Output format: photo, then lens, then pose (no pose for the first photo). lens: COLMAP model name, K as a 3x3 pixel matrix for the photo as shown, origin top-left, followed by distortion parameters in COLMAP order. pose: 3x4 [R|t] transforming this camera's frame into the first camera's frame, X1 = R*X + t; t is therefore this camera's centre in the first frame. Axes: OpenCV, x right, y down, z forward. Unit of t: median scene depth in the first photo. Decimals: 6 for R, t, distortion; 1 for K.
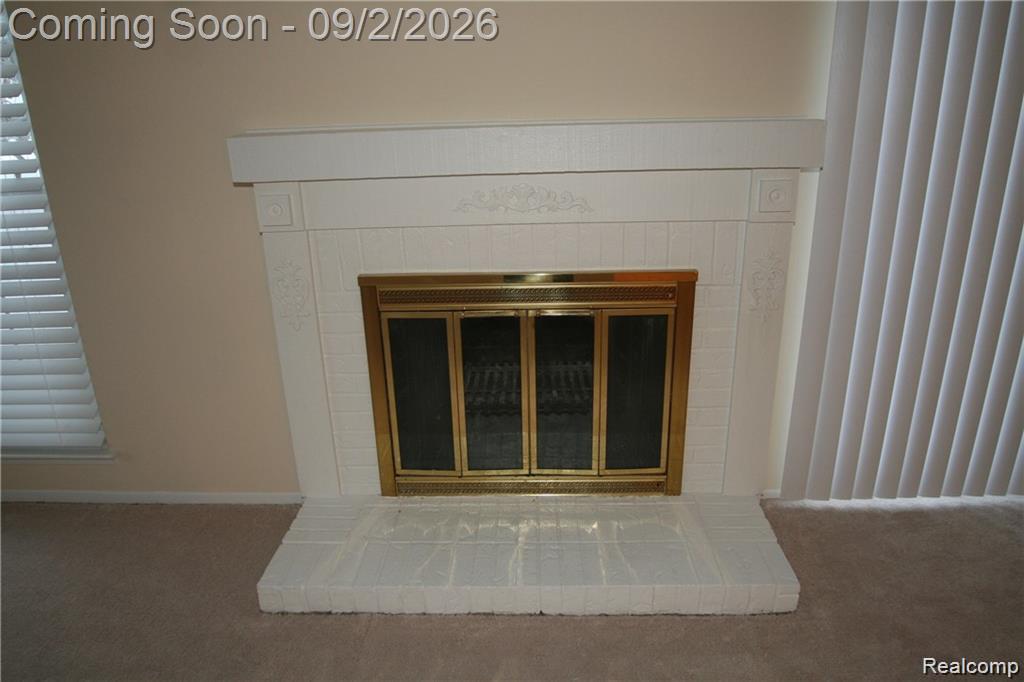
lens RADIAL K [[732.1, 0, 511.4], [0, 732.1, 359.8], [0, 0, 1]] dist [-0.064637, 0.001043]
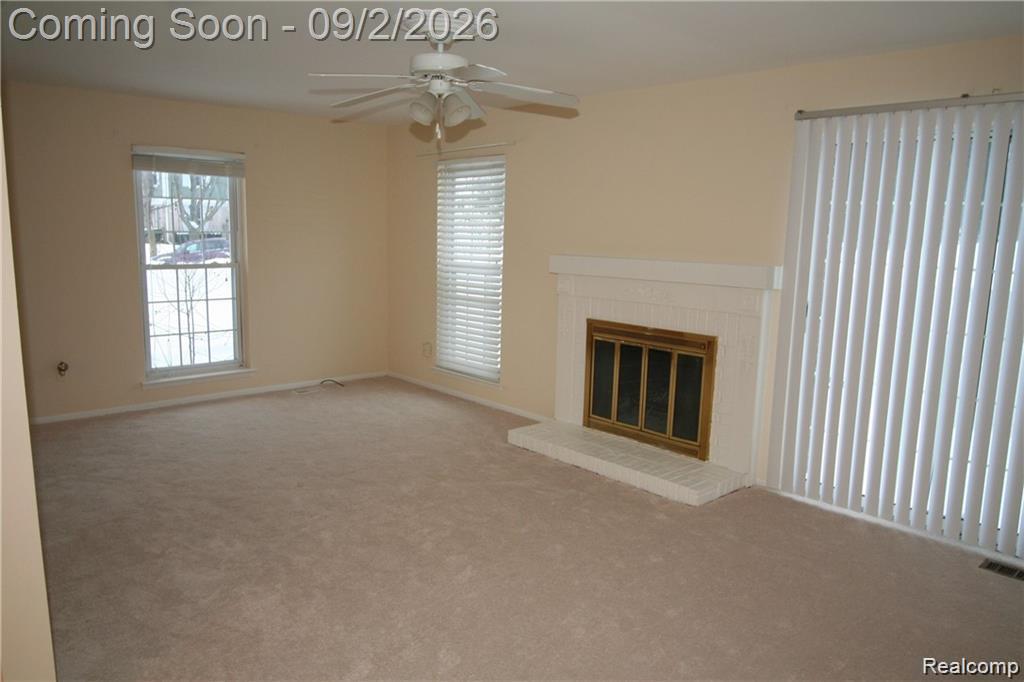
lens RADIAL K [[732.1, 0, 511.4], [0, 732.1, 359.8], [0, 0, 1]] dist [-0.064637, 0.001043]
pose [[0.692833, 0.164439, -0.702099, 1.160611], [-0.291110, 0.954567, -0.063698, 0.206961], [0.659726, 0.248520, 0.709225, -0.688126]]
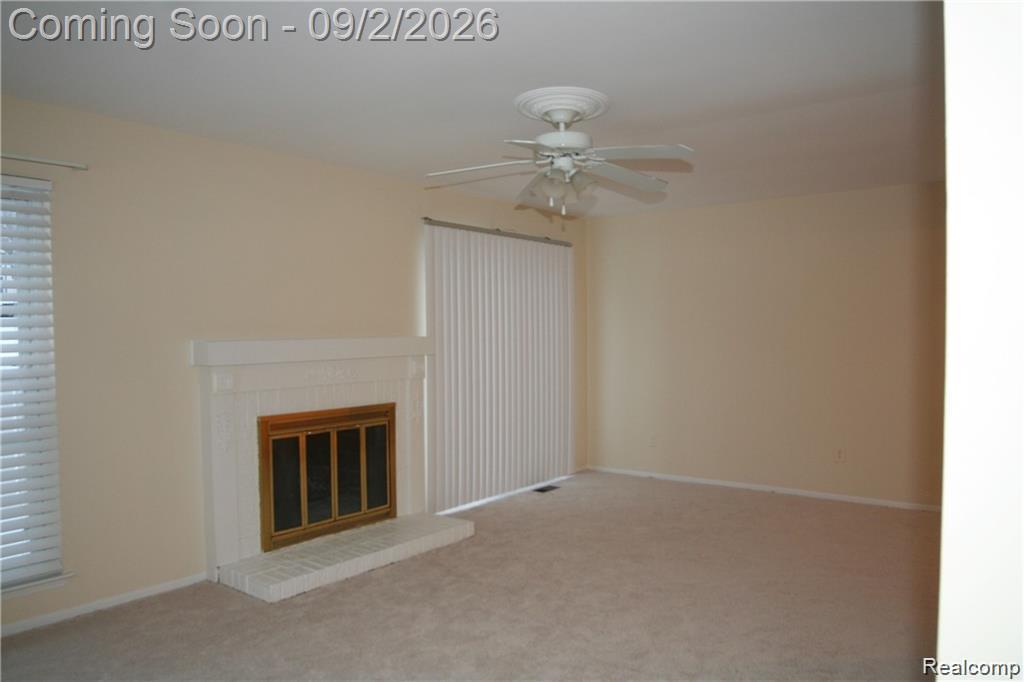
lens RADIAL K [[732.1, 0, 511.4], [0, 732.1, 359.8], [0, 0, 1]] dist [-0.064637, 0.001043]
pose [[0.586455, -0.011151, 0.809905, -1.217396], [0.276850, 0.942444, -0.187492, 0.246913], [-0.761200, 0.334178, 0.555788, -0.496552]]
